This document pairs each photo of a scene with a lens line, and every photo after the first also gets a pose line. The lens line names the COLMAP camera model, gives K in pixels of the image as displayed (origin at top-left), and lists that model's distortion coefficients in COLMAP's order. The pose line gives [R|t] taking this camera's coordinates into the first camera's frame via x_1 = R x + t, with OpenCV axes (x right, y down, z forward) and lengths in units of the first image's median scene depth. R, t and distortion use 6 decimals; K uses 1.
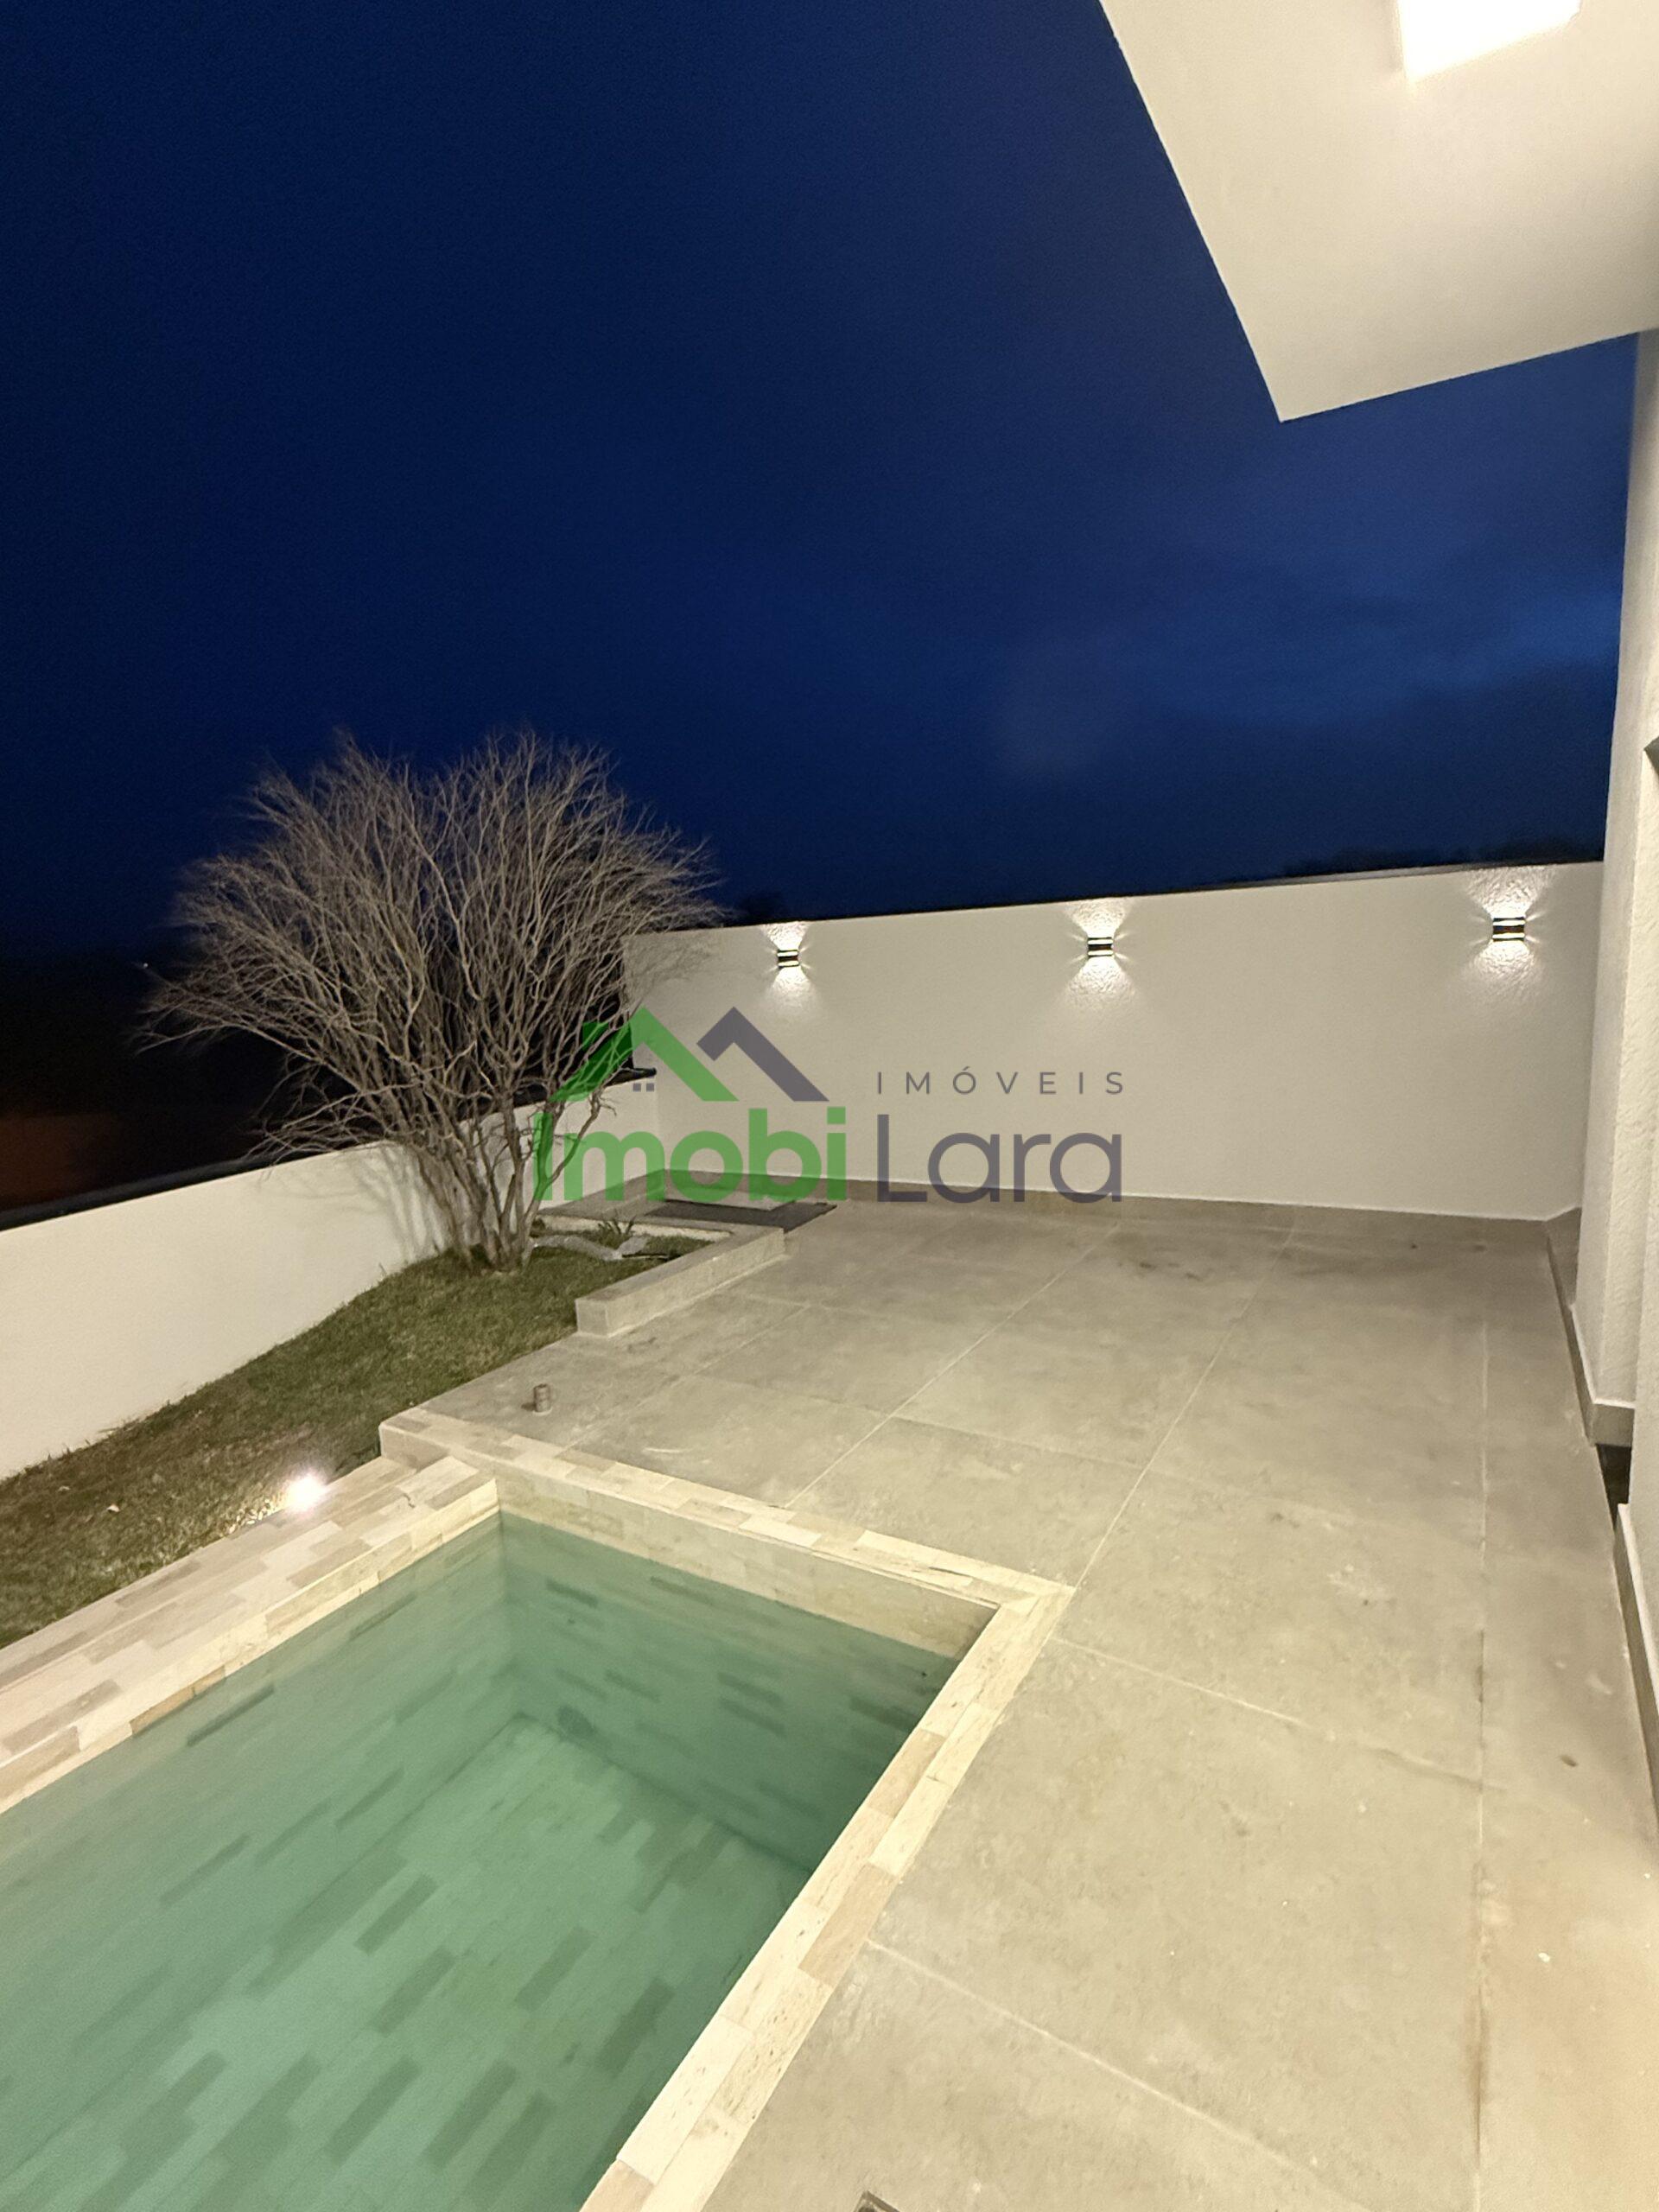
lens RADIAL K [[1088.4, 0, 825.5], [0, 1088.4, 1102.6], [0, 0, 1]] dist [-0.001124, -0.000299]
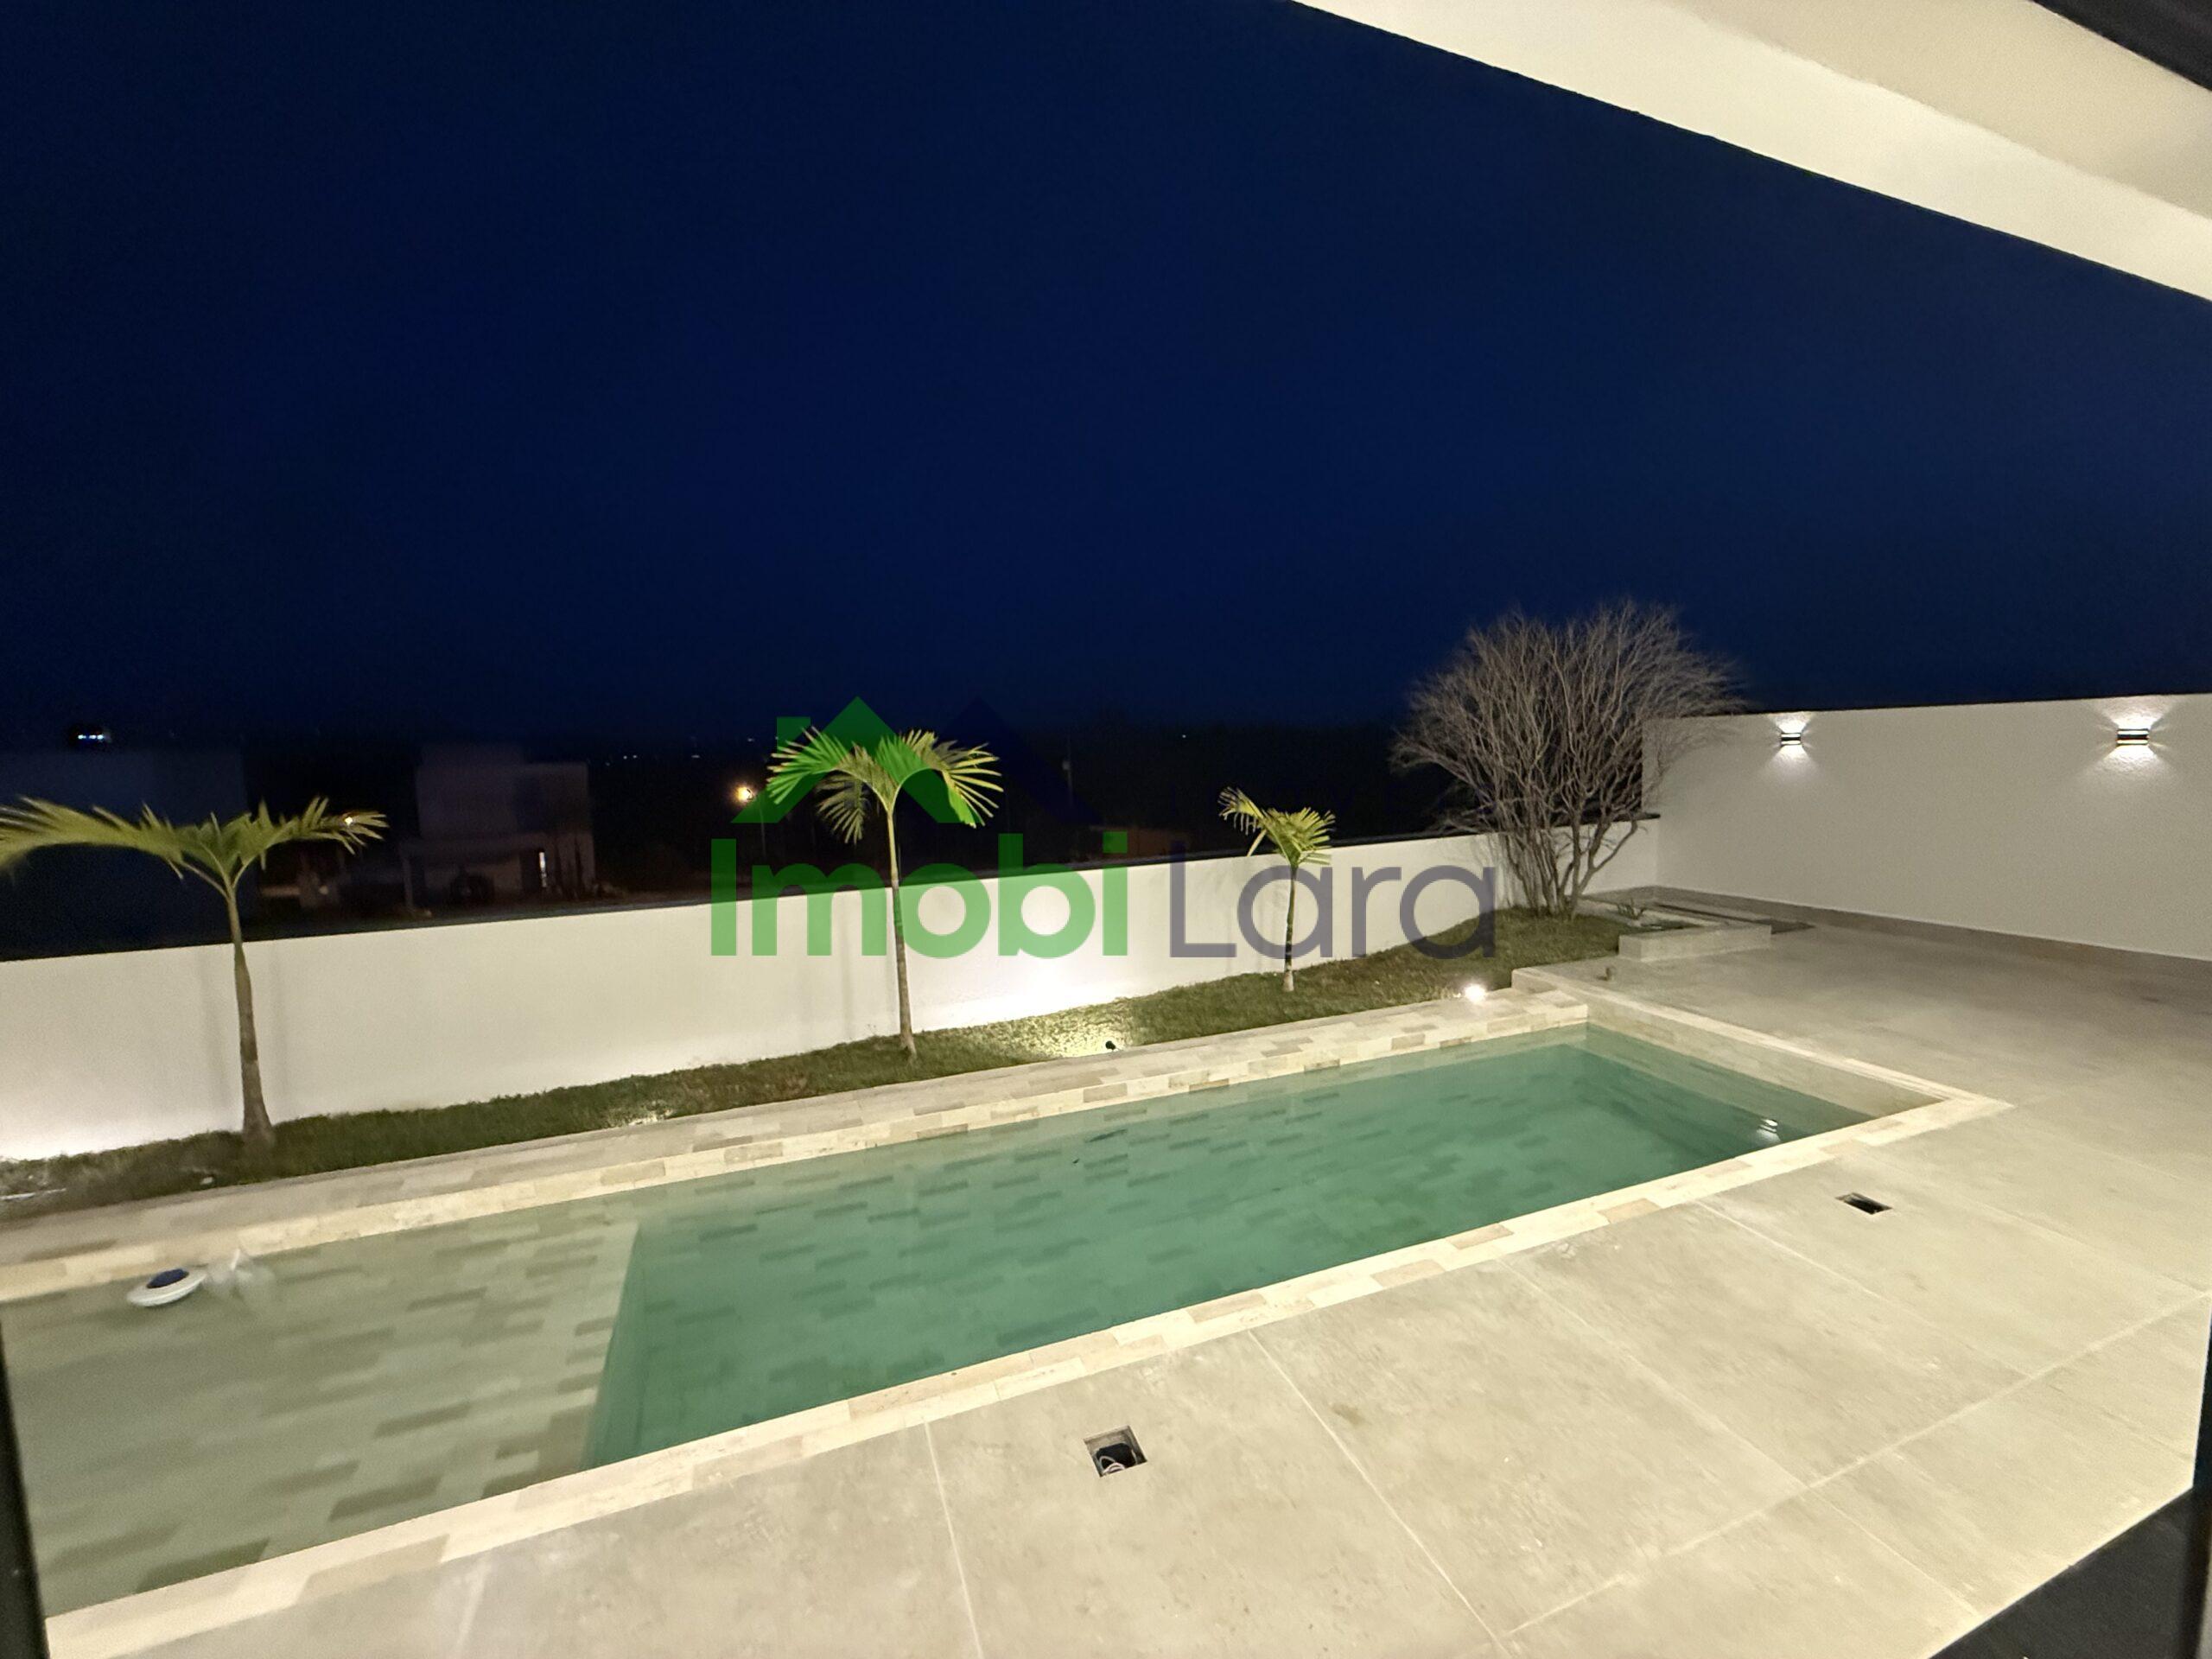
lens RADIAL K [[887.9, 0, 1091.6], [0, 887.9, 835.0], [0, 0, 1]] dist [-0.000762, 0.001238]
pose [[0.790522, 0.100978, -0.604052, -0.062430], [-0.115063, 0.993238, 0.015454, 0.095673], [0.601528, 0.057287, 0.796795, -0.548309]]
